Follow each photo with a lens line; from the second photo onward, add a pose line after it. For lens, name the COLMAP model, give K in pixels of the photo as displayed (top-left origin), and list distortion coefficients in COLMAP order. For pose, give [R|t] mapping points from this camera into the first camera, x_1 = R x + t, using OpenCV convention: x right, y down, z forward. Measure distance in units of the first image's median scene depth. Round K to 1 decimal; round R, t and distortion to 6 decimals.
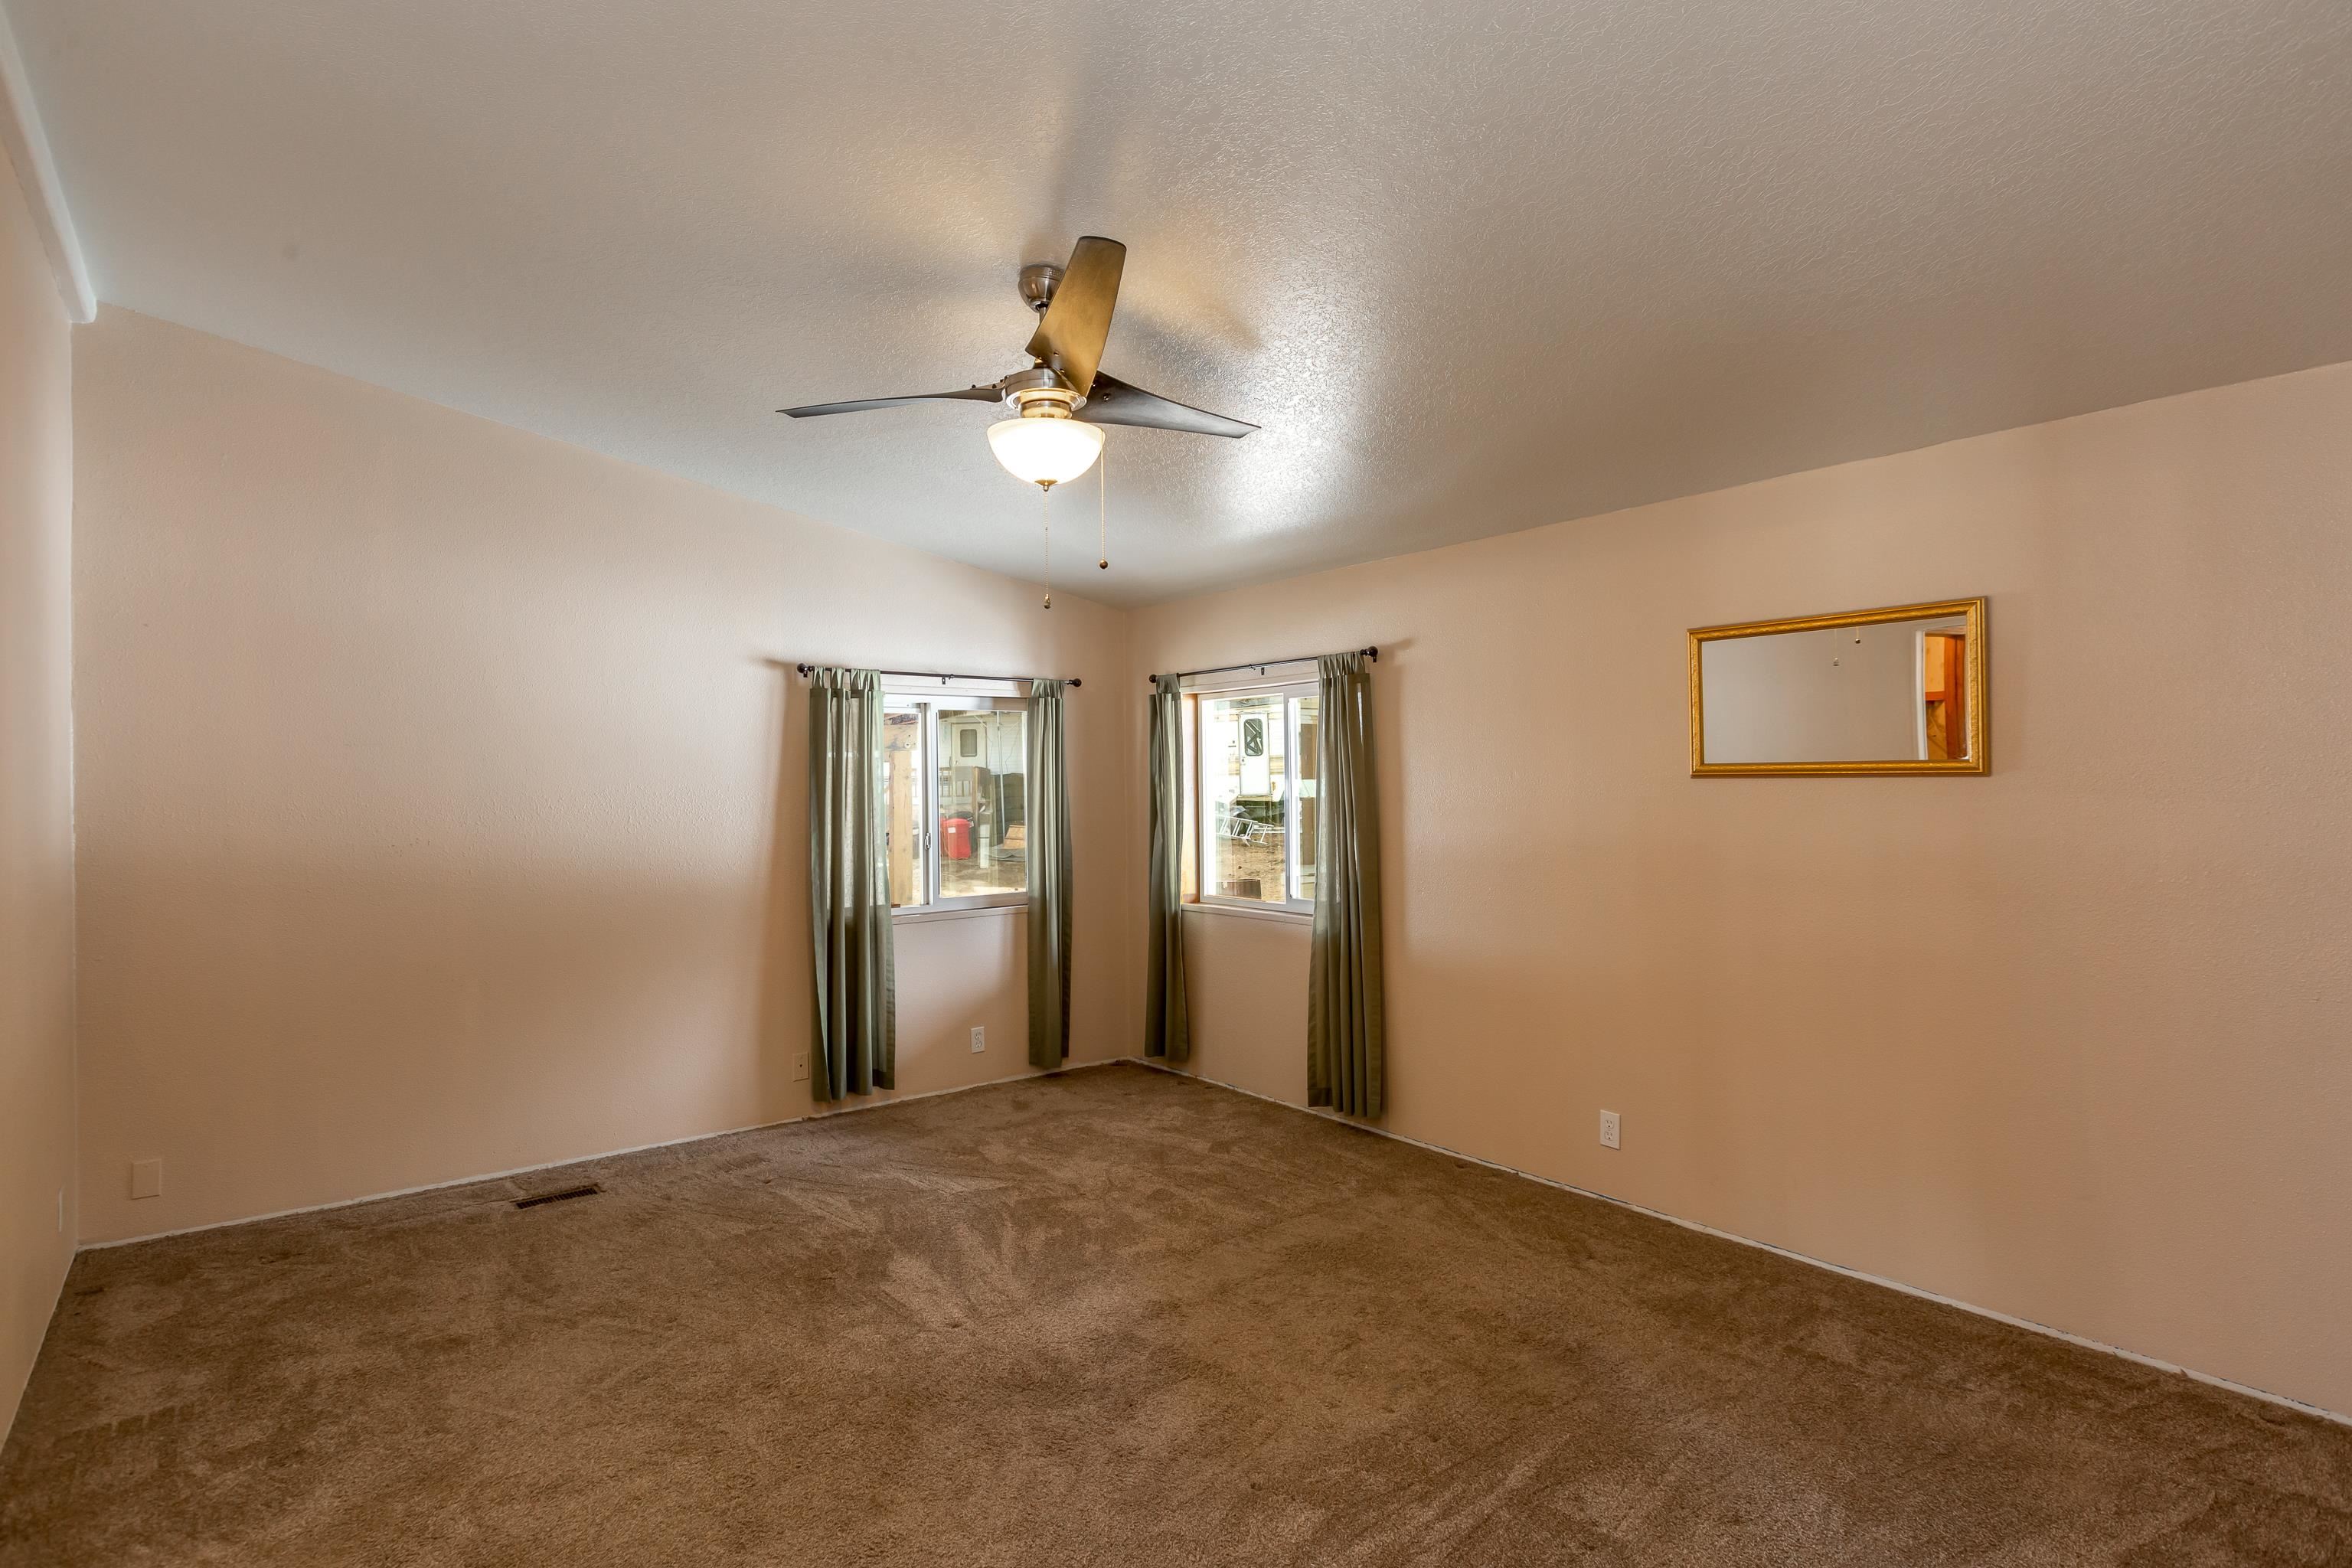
lens RADIAL K [[1221.8, 0, 1167.3], [0, 1221.8, 781.3], [0, 0, 1]] dist [-0.003571, 0.000634]
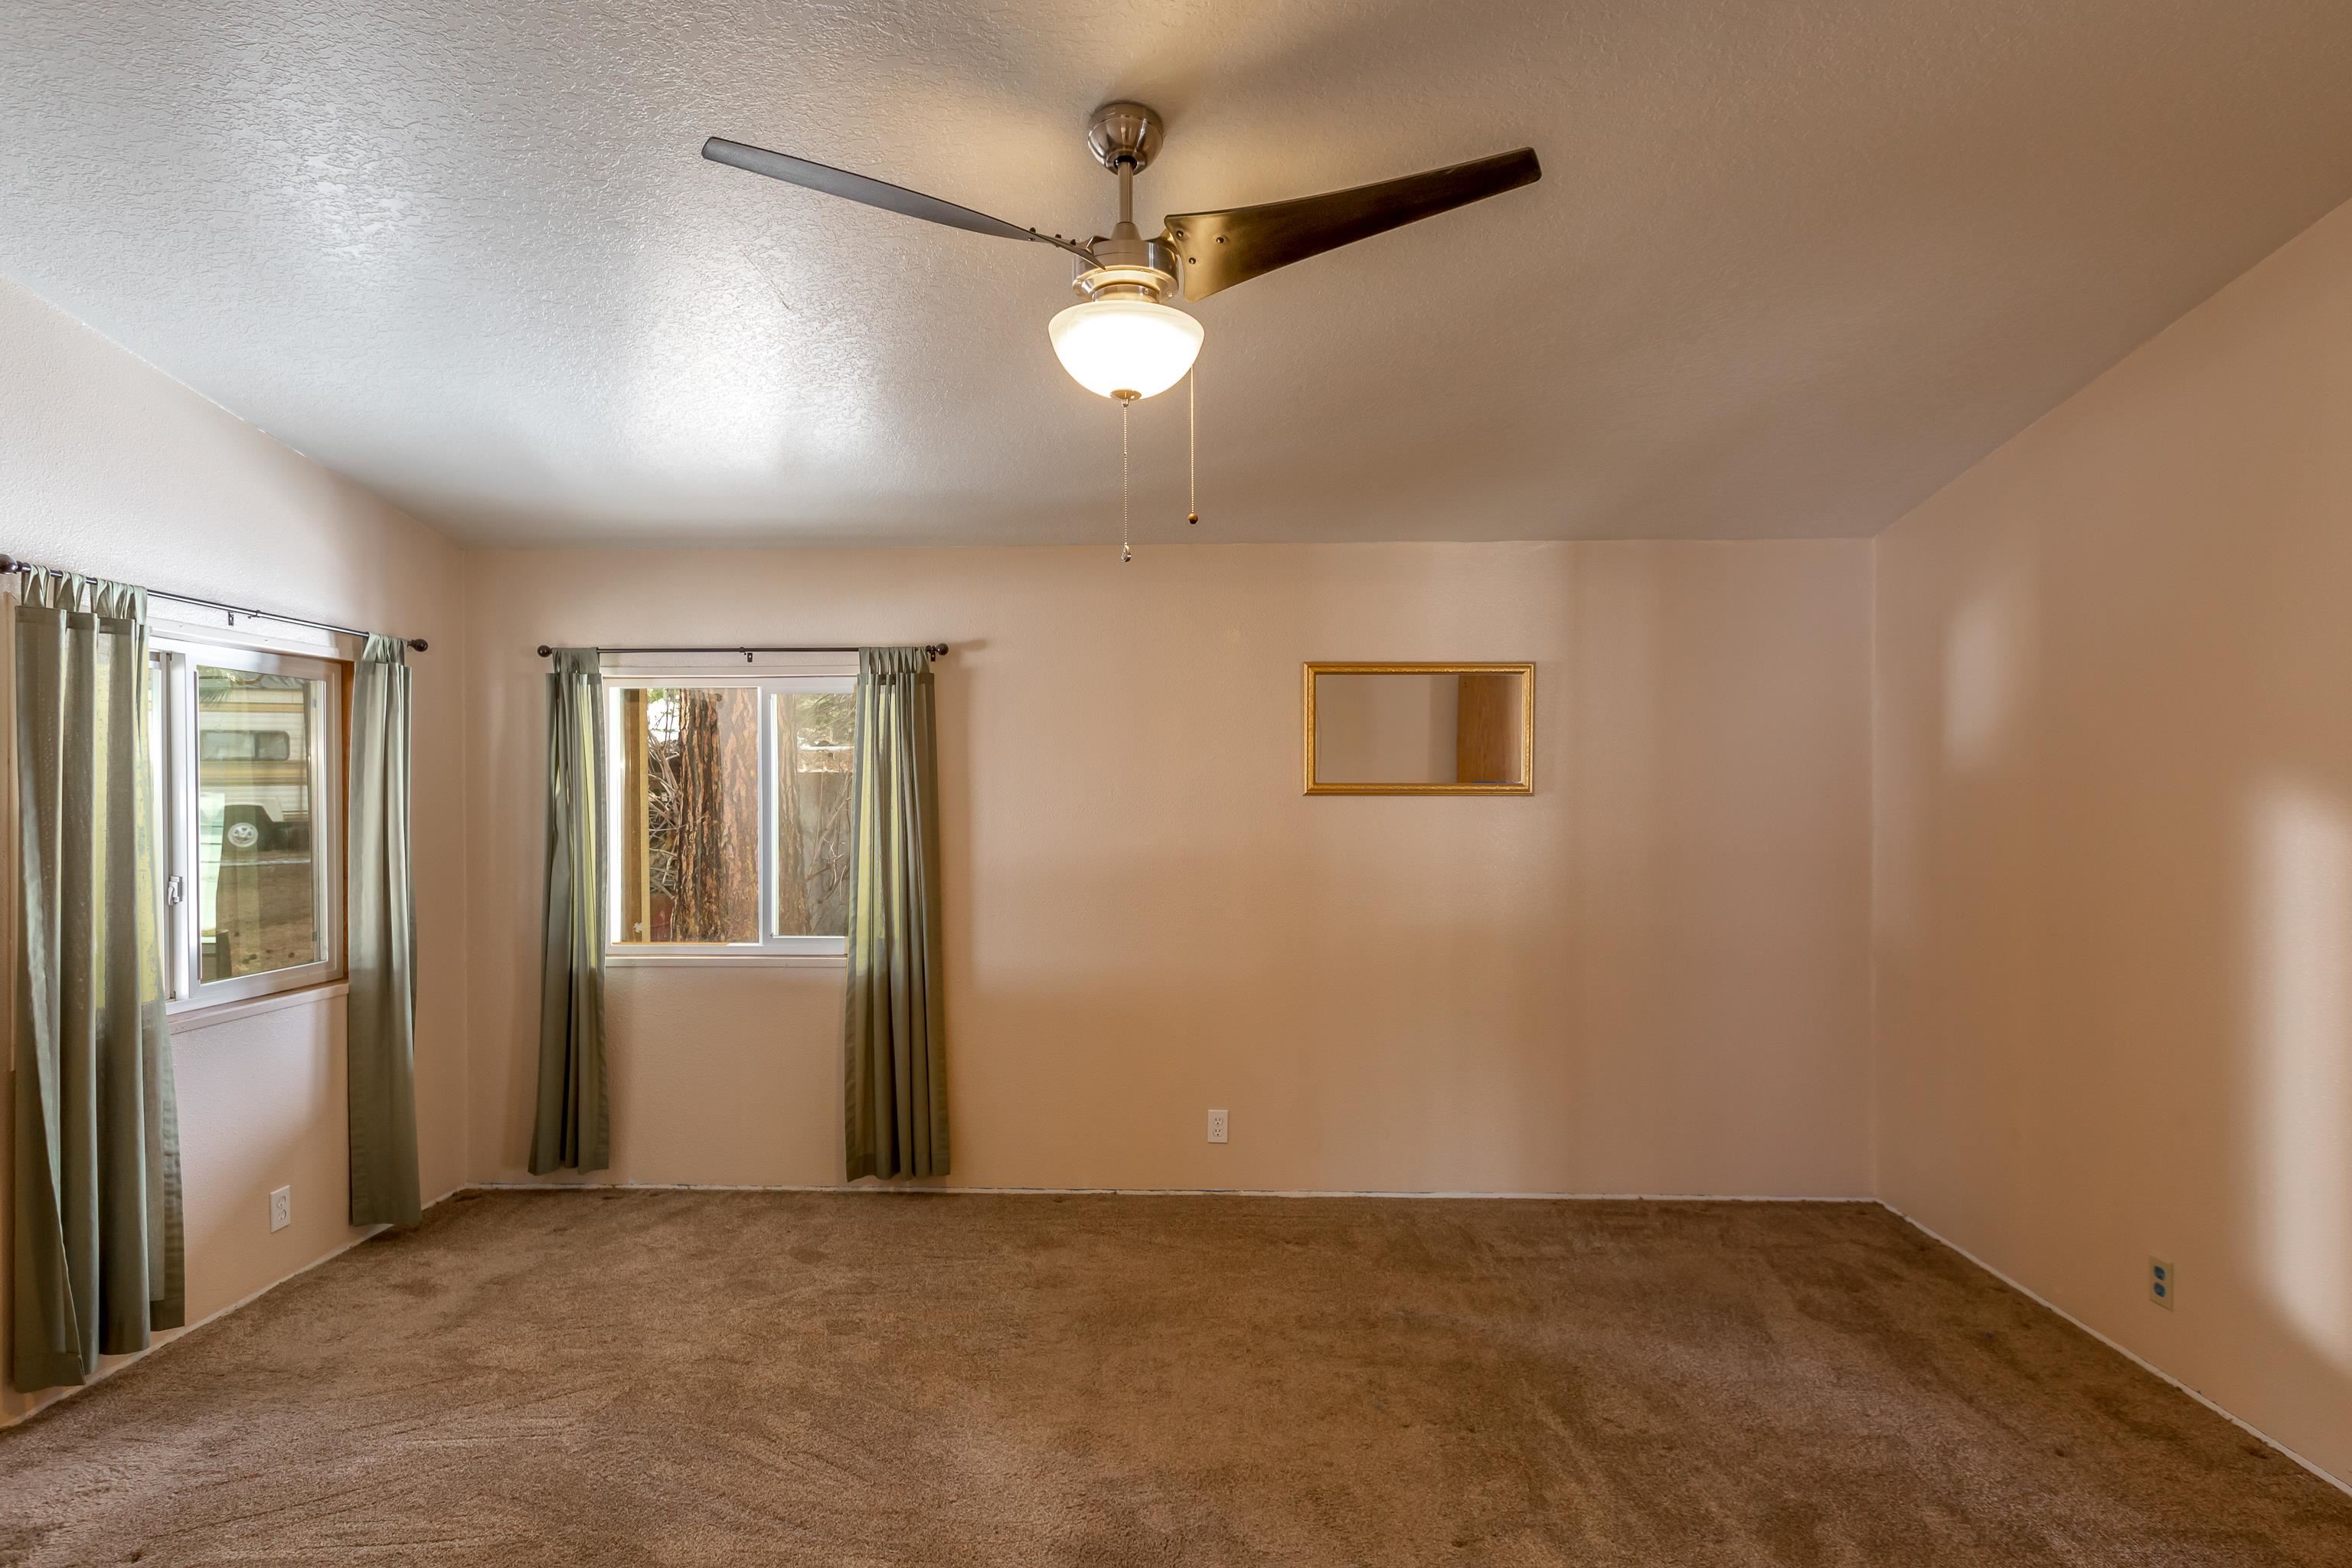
lens RADIAL K [[1221.8, 0, 1210.0], [0, 1221.8, 813.0], [0, 0, 1]] dist [-0.003571, 0.000634]
pose [[0.625135, 0.001337, 0.780515, -0.384861], [-0.006353, 0.999974, 0.003375, 0.007973], [-0.780491, -0.007069, 0.625128, 0.281842]]
